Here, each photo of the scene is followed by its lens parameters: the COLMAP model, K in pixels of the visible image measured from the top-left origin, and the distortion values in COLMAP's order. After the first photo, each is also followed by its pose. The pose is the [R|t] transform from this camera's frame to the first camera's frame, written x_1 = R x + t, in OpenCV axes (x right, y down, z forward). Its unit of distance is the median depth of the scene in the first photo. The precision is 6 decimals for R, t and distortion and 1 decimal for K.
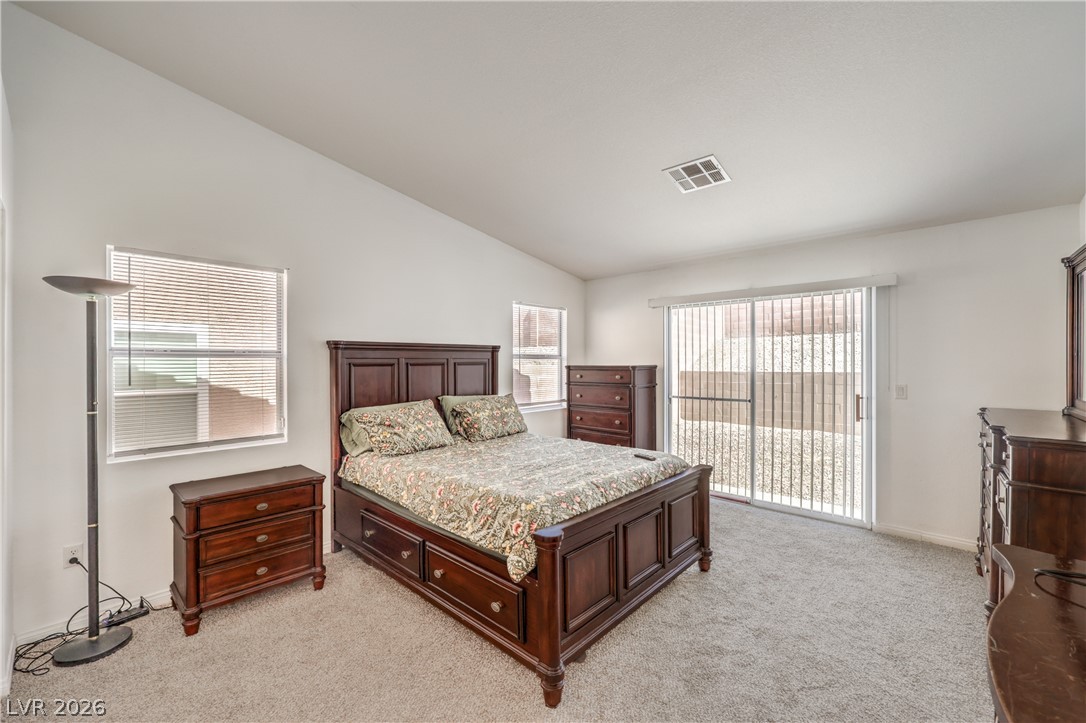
lens RADIAL K [[444.5, 0, 544.2], [0, 444.5, 366.2], [0, 0, 1]] dist [0.001148, 0.000040]
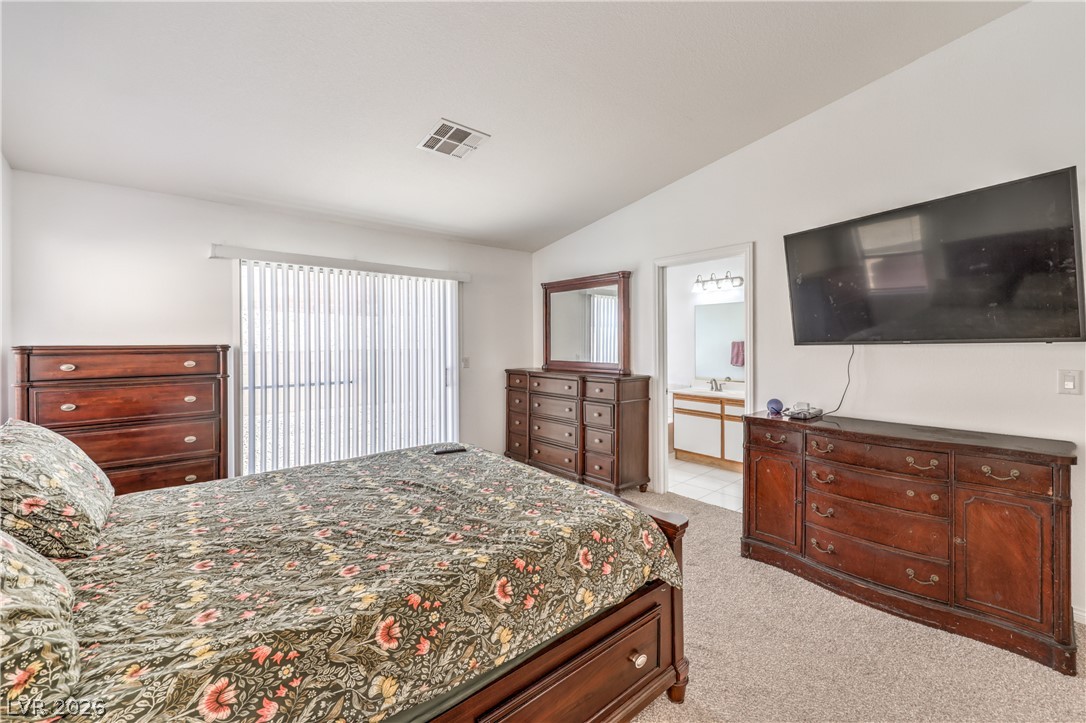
lens RADIAL K [[444.5, 0, 555.1], [0, 444.5, 339.9], [0, 0, 1]] dist [0.001148, 0.000040]
pose [[0.102134, 0.004335, 0.994761, -0.405475], [0.009179, 0.999944, -0.005300, -0.000228], [-0.994728, 0.009672, 0.102088, 0.490211]]
